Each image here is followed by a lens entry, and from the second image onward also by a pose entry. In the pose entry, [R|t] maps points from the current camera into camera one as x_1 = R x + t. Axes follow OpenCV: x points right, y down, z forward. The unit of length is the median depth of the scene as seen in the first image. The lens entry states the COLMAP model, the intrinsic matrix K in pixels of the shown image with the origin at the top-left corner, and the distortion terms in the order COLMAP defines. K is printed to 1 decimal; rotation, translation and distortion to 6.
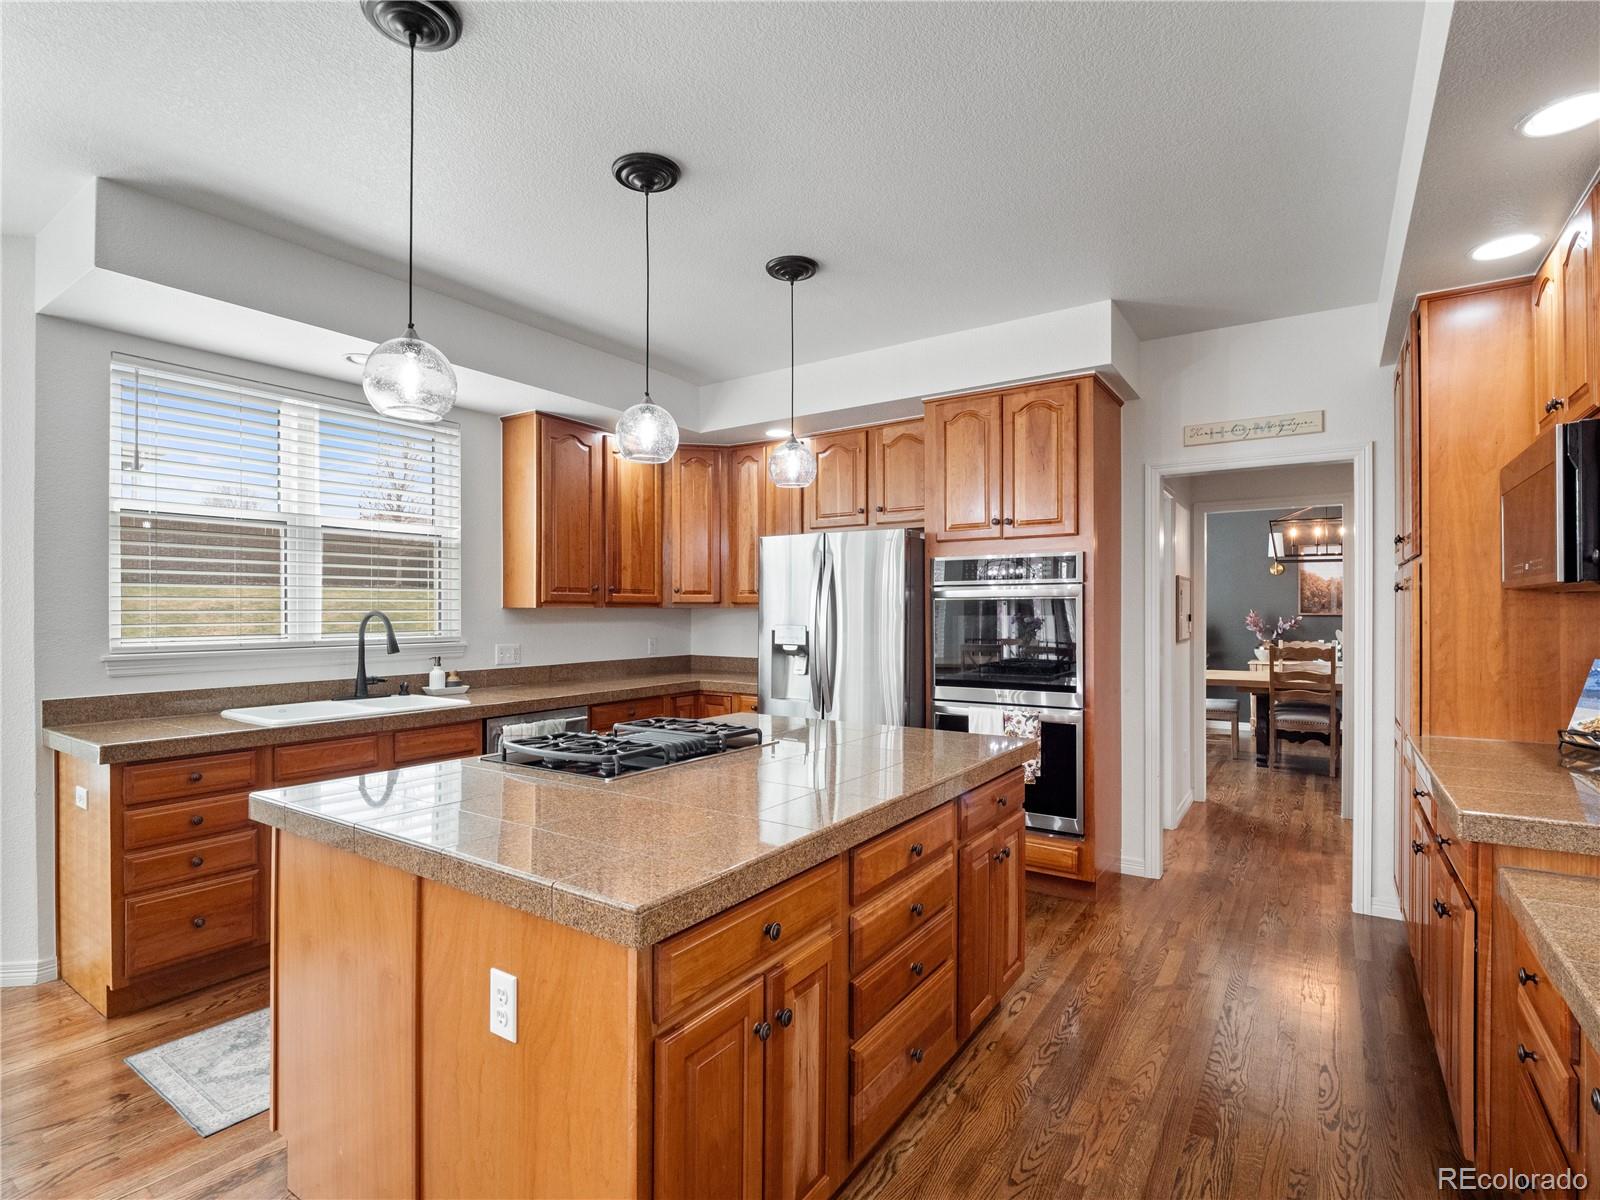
lens RADIAL K [[785.8, 0, 801.4], [0, 785.8, 608.7], [0, 0, 1]] dist [-0.003668, -0.000682]
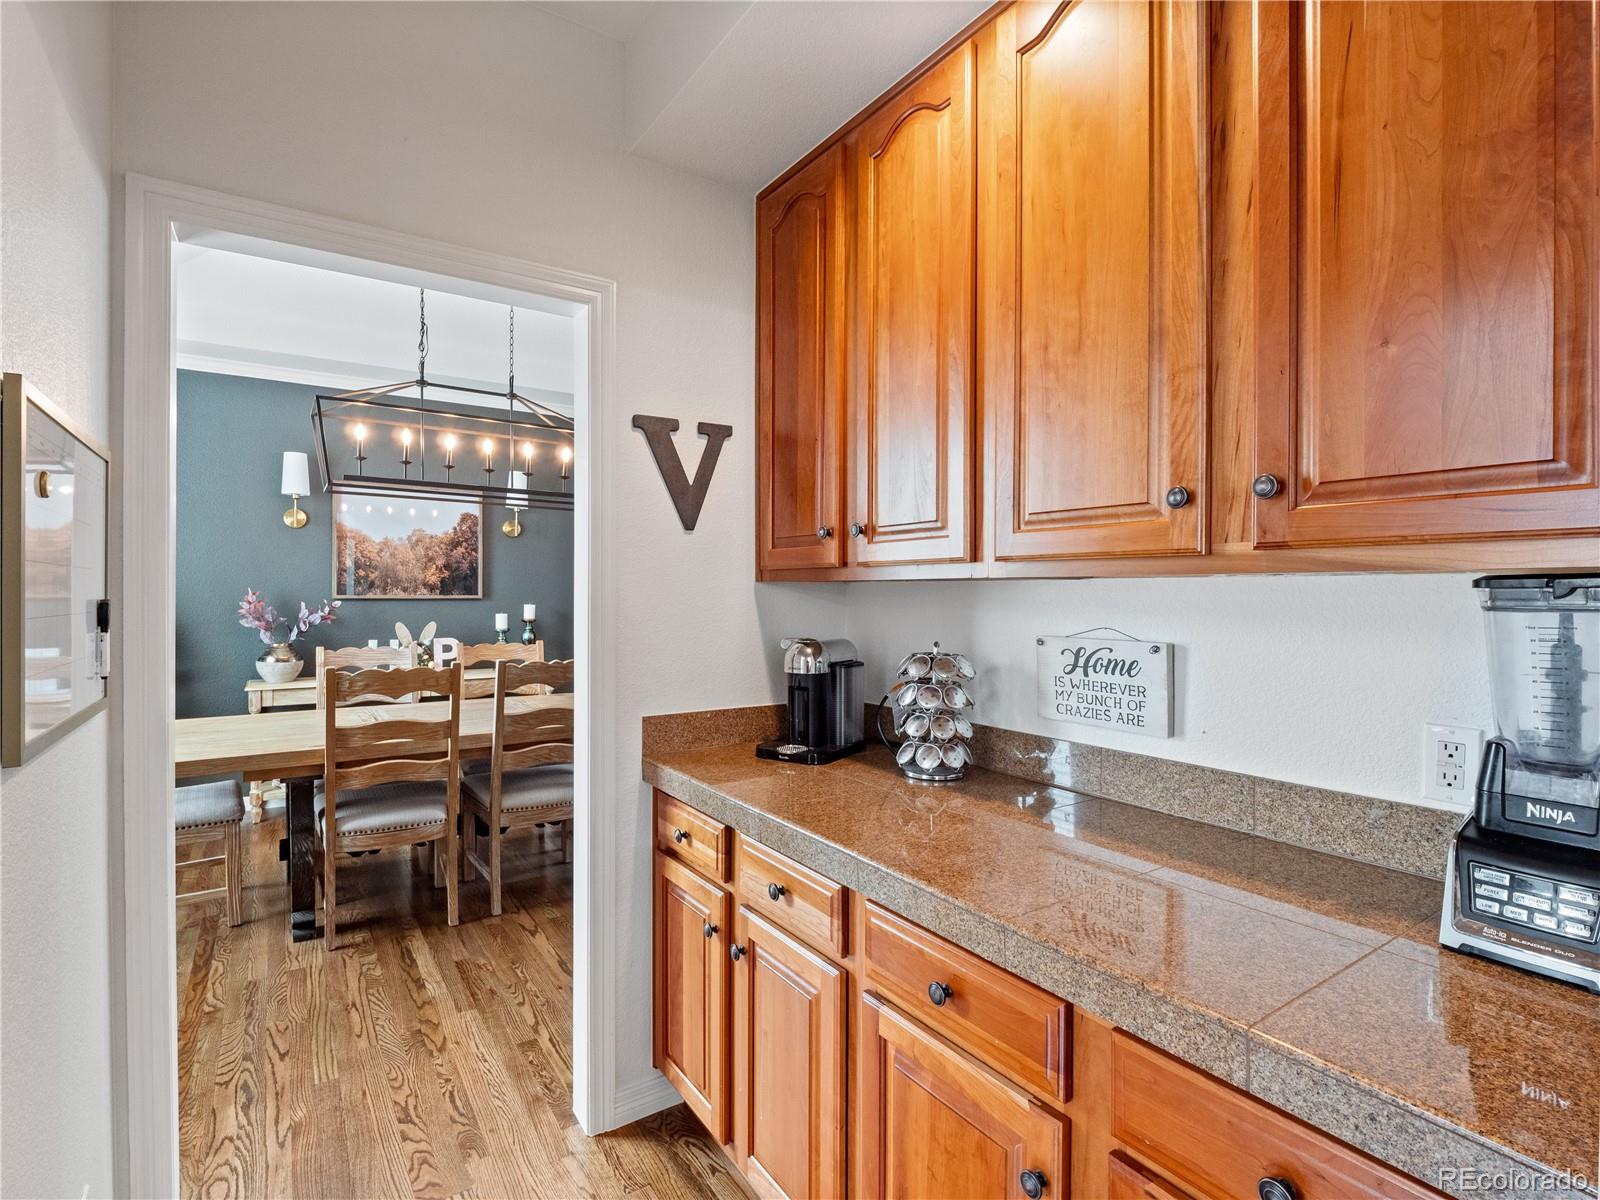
lens RADIAL K [[785.8, 0, 795.6], [0, 785.8, 597.5], [0, 0, 1]] dist [-0.003668, -0.000682]
pose [[0.388985, -0.004297, 0.921234, 0.282567], [-0.005232, 0.999963, 0.006874, 0.001841], [-0.921229, -0.007494, 0.388948, 0.564361]]
